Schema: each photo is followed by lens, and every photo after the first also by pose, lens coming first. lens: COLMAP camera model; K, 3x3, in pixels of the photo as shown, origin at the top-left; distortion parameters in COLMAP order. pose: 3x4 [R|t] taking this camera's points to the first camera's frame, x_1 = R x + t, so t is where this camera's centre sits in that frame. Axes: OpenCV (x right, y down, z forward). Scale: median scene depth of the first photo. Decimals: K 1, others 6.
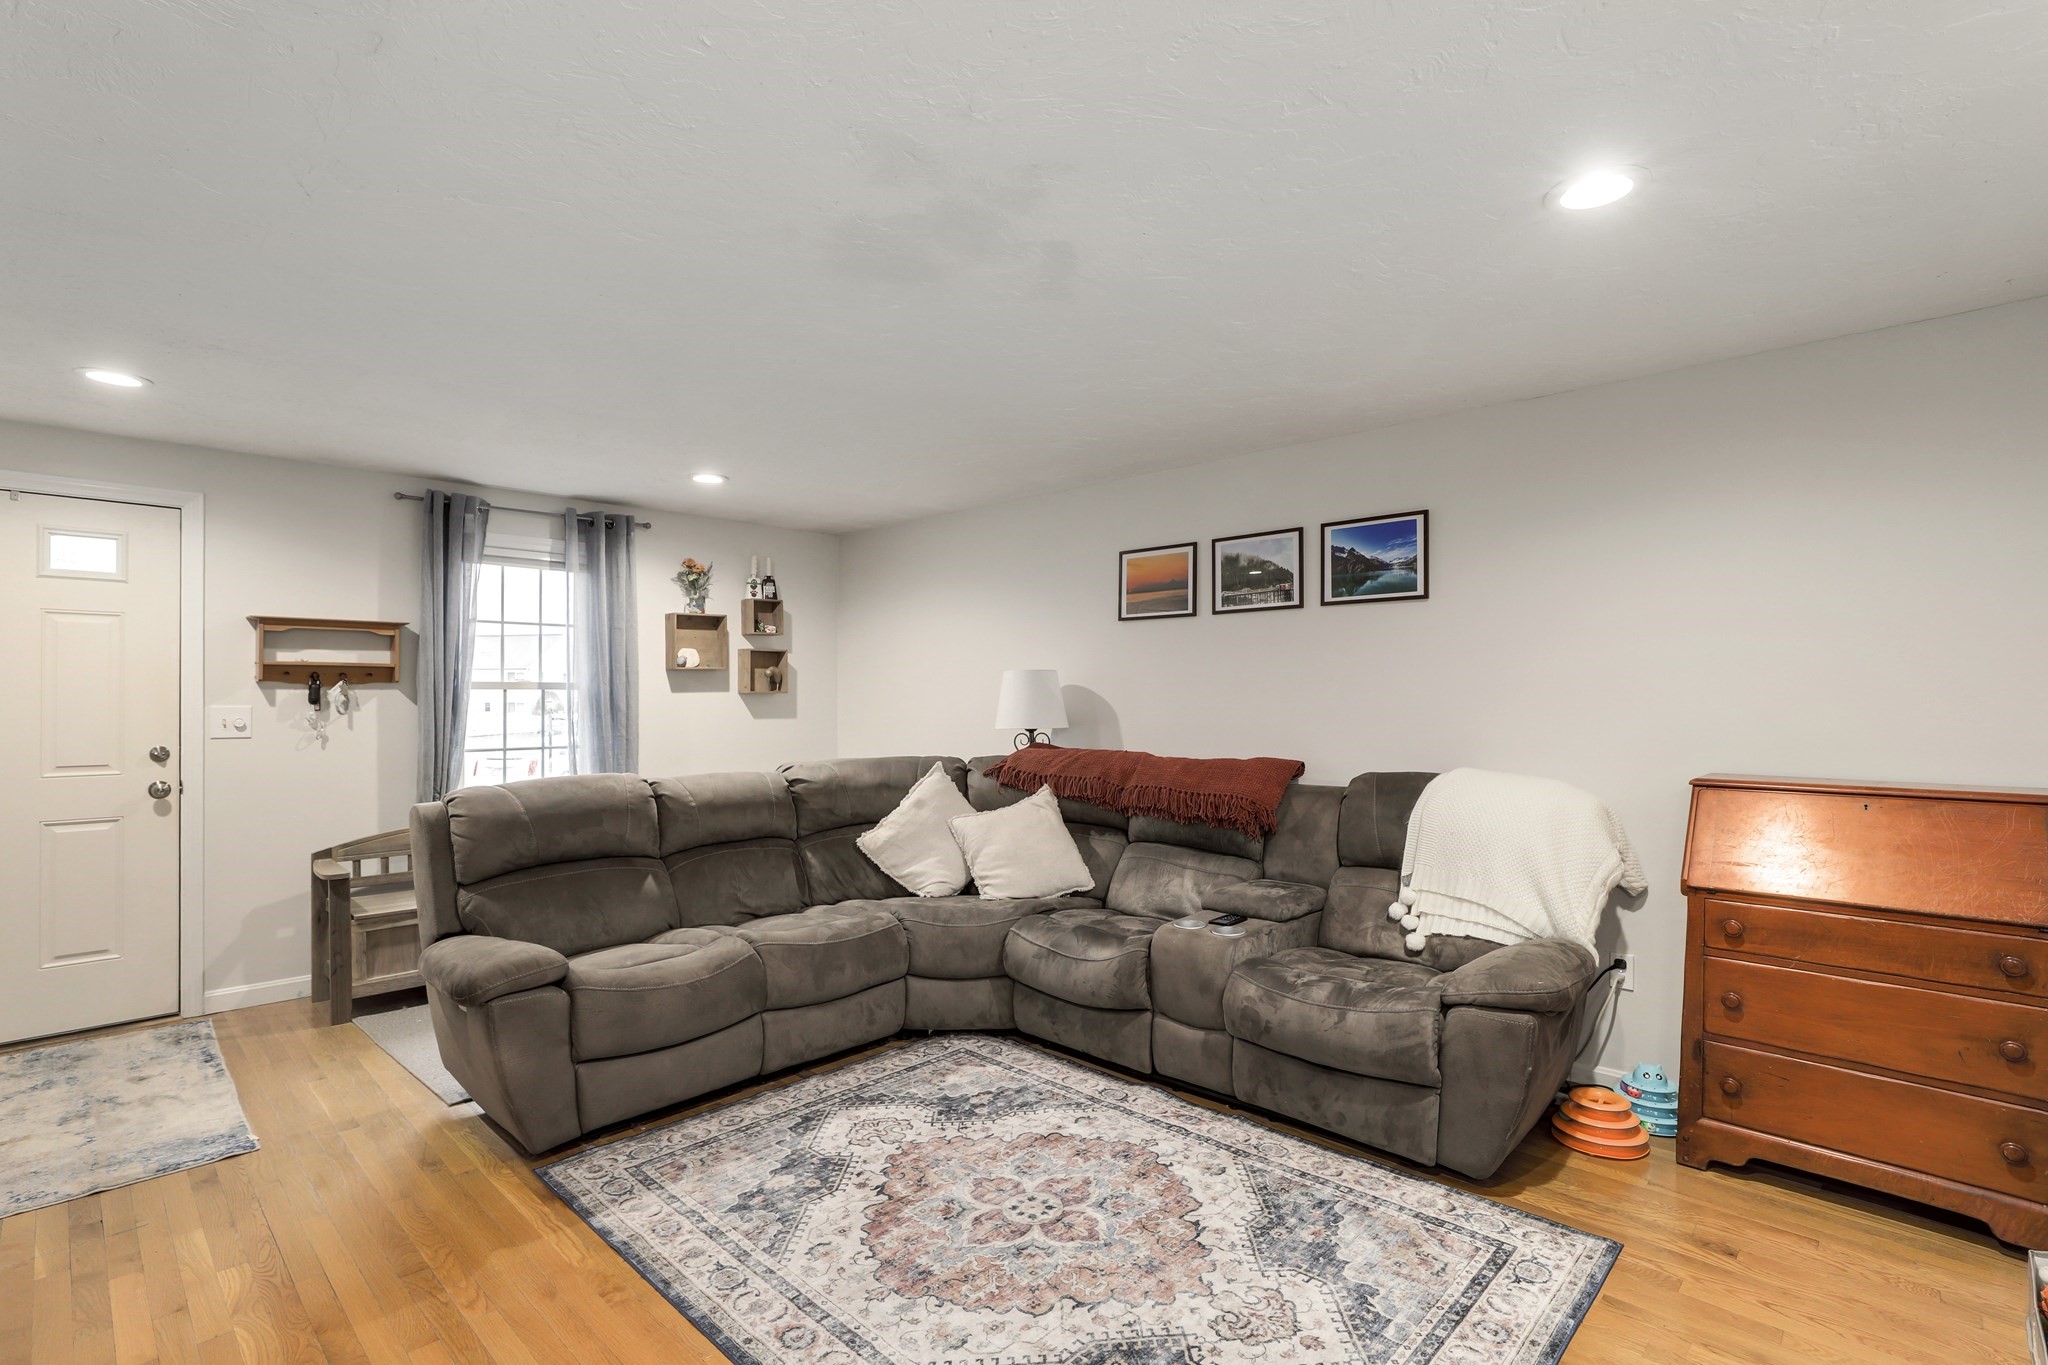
lens RADIAL K [[963.5, 0, 1020.7], [0, 963.5, 699.9], [0, 0, 1]] dist [-0.030365, 0.011828]
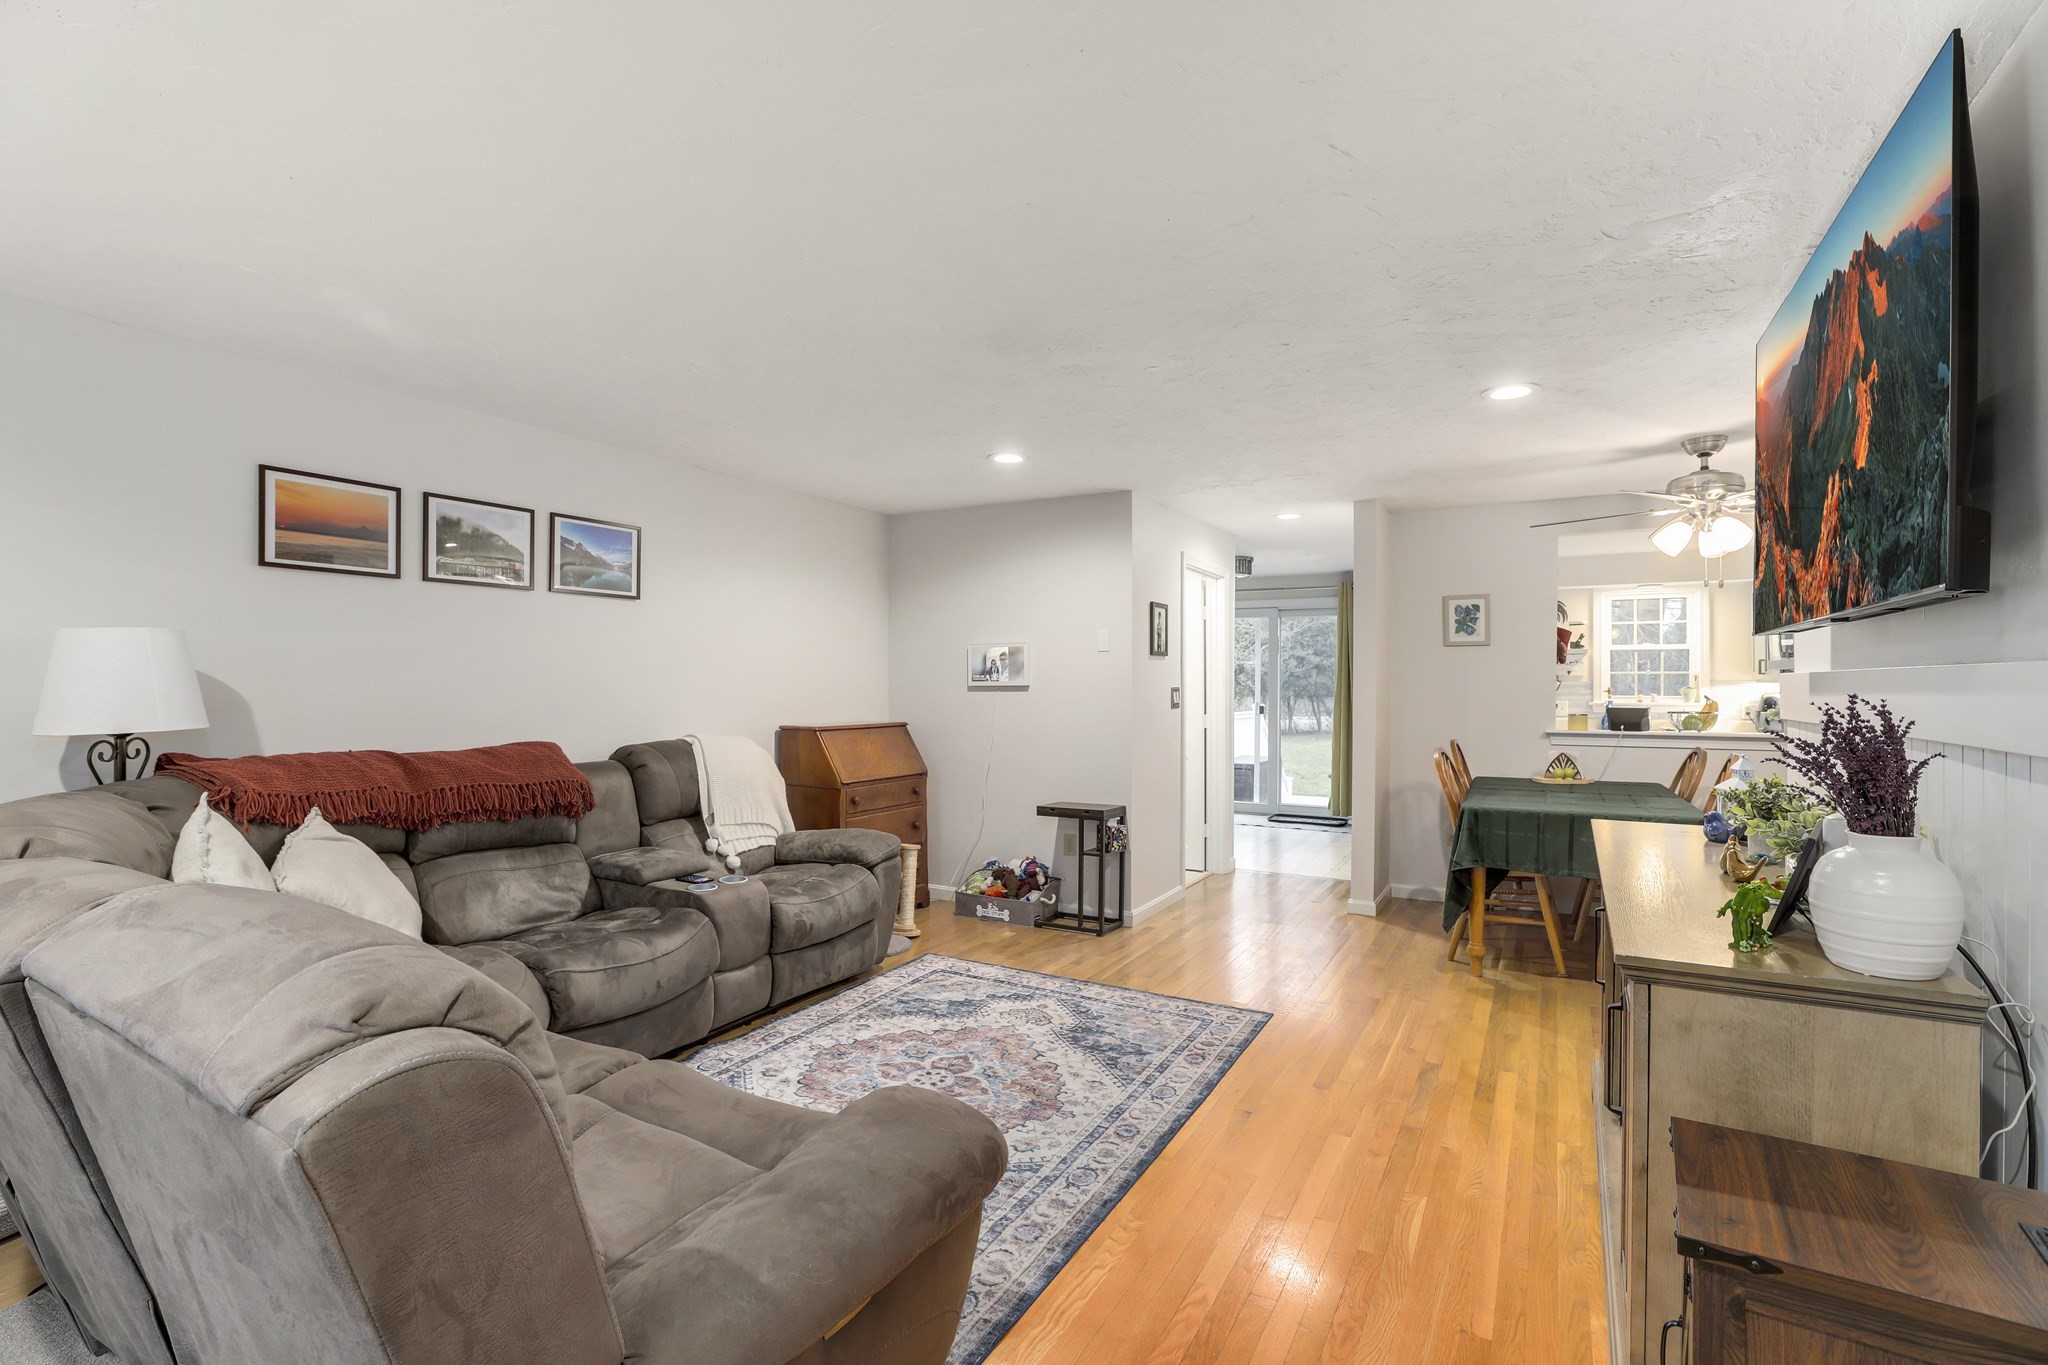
lens RADIAL K [[934.6, 0, 1019.0], [0, 934.6, 684.1], [0, 0, 1]] dist [-0.045579, 0.013829]
pose [[-0.243706, 0.001231, 0.969848, -0.833959], [0.001483, 0.999998, -0.000897, 0.003872], [-0.969848, 0.001220, -0.243707, 0.813058]]
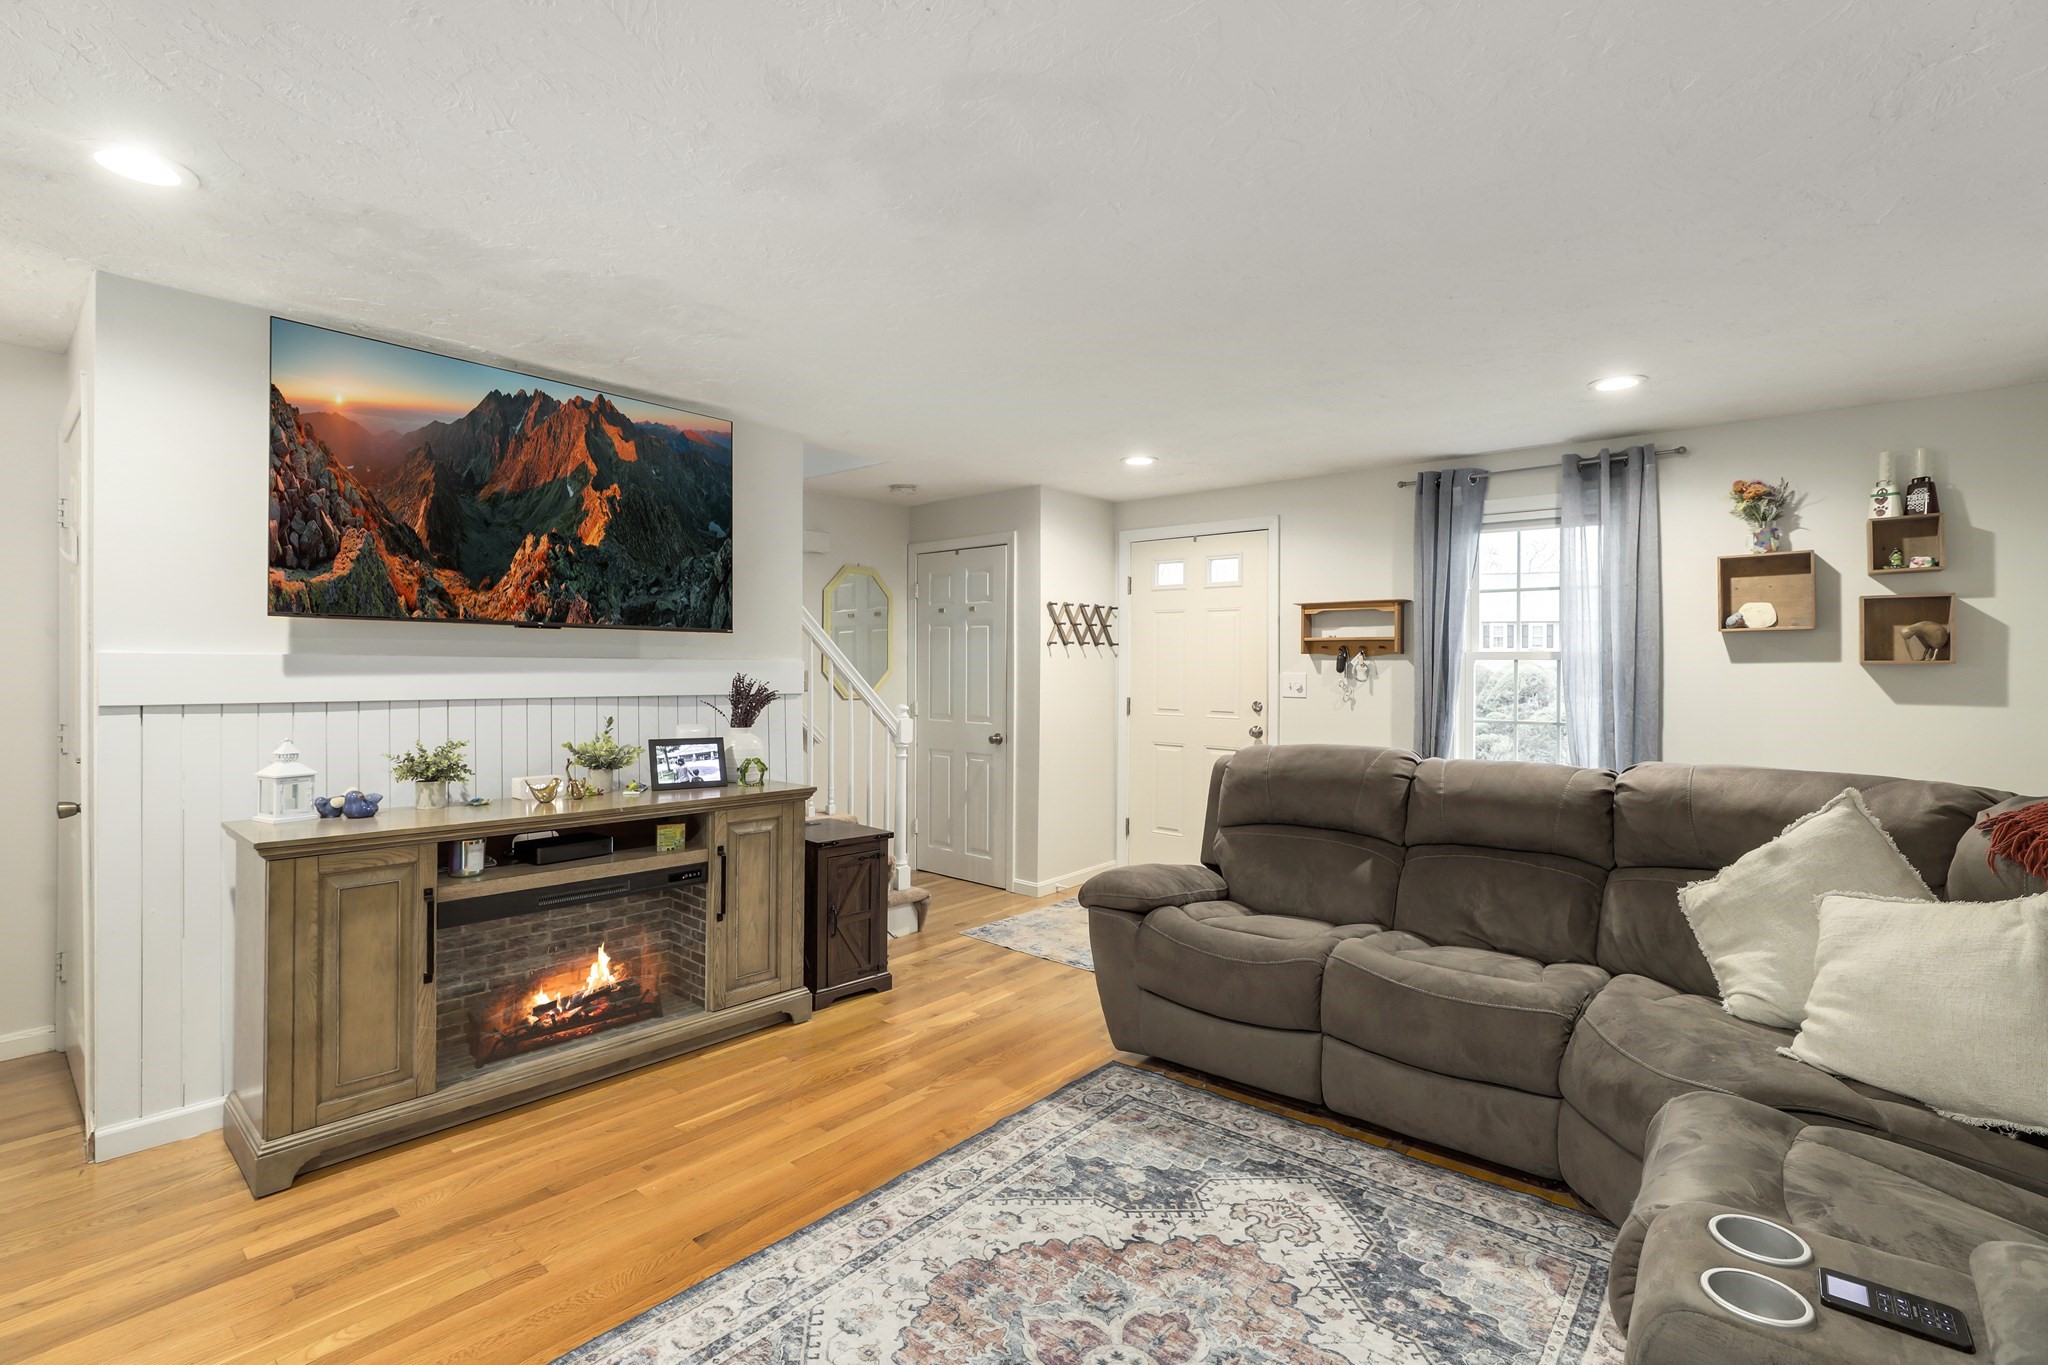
lens RADIAL K [[932.8, 0, 1023.2], [0, 932.8, 669.4], [0, 0, 1]] dist [-0.030350, 0.009889]
pose [[0.066094, 0.004432, -0.997804, 0.473889], [-0.009761, 0.999945, 0.003795, 0.000336], [0.997766, 0.009489, 0.066134, 0.599332]]
